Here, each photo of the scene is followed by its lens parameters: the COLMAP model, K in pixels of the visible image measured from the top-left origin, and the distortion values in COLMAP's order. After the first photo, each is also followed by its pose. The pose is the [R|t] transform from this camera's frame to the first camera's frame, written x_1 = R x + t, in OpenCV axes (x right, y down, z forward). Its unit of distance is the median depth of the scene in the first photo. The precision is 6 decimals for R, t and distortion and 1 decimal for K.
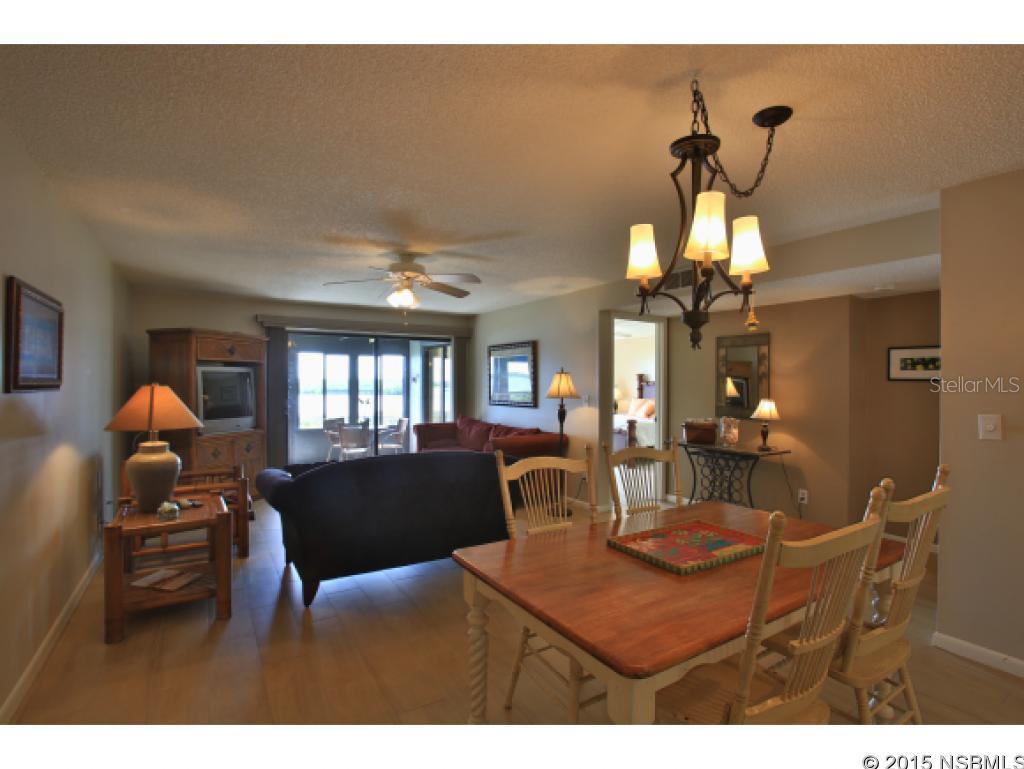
lens RADIAL K [[504.8, 0, 505.0], [0, 504.8, 383.6], [0, 0, 1]] dist [-0.104297, 0.066262]
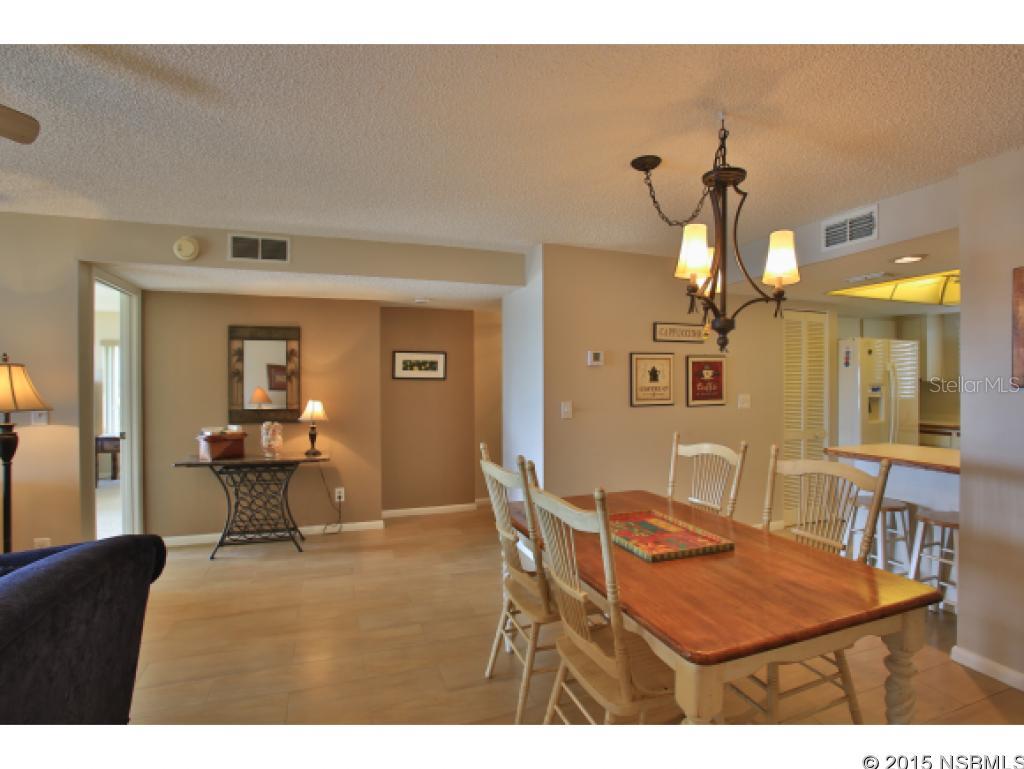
lens RADIAL K [[504.8, 0, 505.0], [0, 504.8, 383.6], [0, 0, 1]] dist [-0.104297, 0.066262]
pose [[0.214800, -0.008244, 0.976623, -0.307863], [0.004763, 0.999961, 0.007394, -0.002763], [-0.976647, 0.003064, 0.214831, 0.451233]]
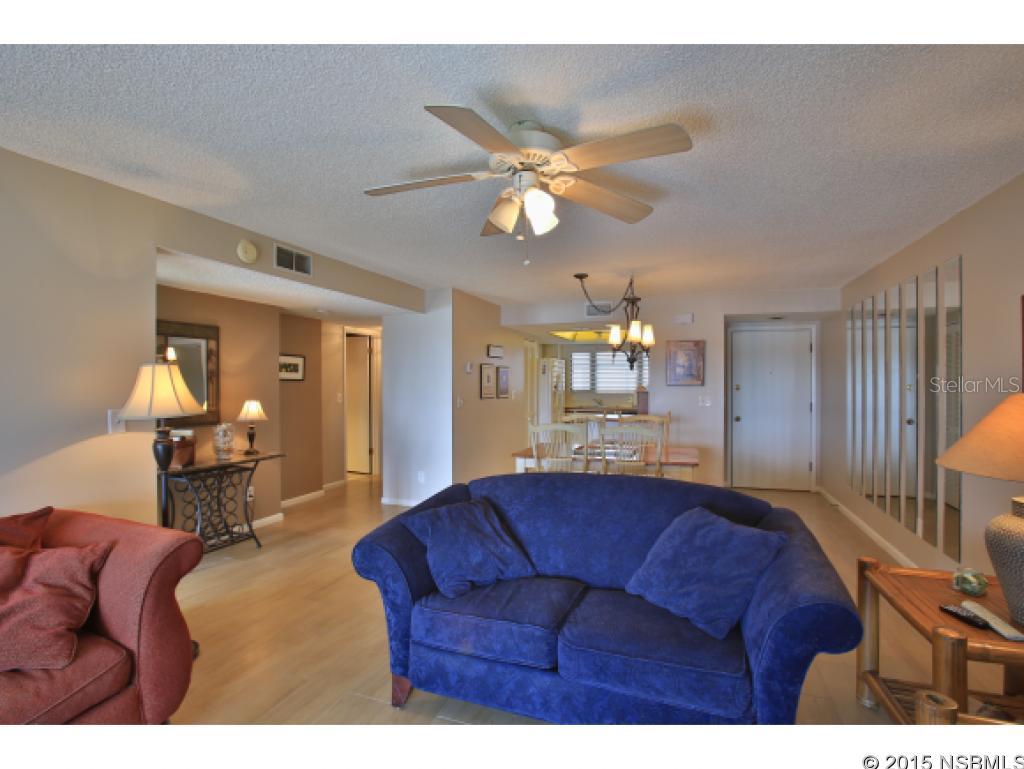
lens RADIAL K [[504.8, 0, 505.0], [0, 504.8, 383.6], [0, 0, 1]] dist [-0.104297, 0.066262]
pose [[-0.607518, -0.006856, 0.794276, -0.525754], [-0.001400, 0.999970, 0.007560, -0.006952], [-0.794305, 0.003481, -0.607510, 1.198679]]
